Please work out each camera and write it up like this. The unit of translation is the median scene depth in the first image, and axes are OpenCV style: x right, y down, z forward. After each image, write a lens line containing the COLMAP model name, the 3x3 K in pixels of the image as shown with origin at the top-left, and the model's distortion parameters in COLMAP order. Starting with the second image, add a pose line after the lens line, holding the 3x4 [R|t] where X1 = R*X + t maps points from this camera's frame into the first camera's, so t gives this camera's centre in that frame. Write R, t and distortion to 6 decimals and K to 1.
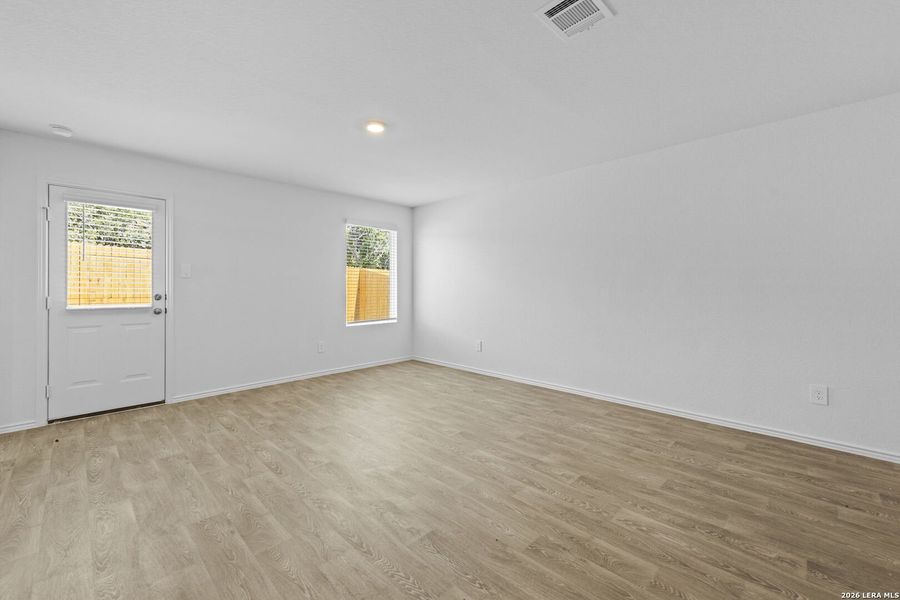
lens RADIAL K [[389.0, 0, 470.5], [0, 389.0, 287.3], [0, 0, 1]] dist [0.000369, 0.000908]
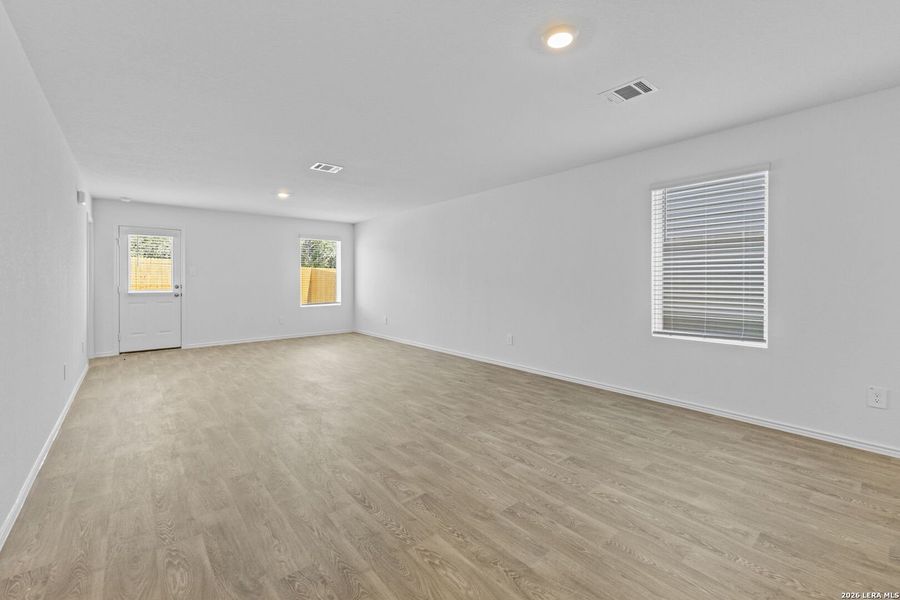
lens RADIAL K [[389.0, 0, 467.1], [0, 389.0, 292.0], [0, 0, 1]] dist [0.000369, 0.000908]
pose [[0.996045, 0.001838, -0.088827, 0.152780], [0.000454, 0.999667, 0.025784, 0.001338], [0.088845, -0.025722, 0.995713, -0.145989]]
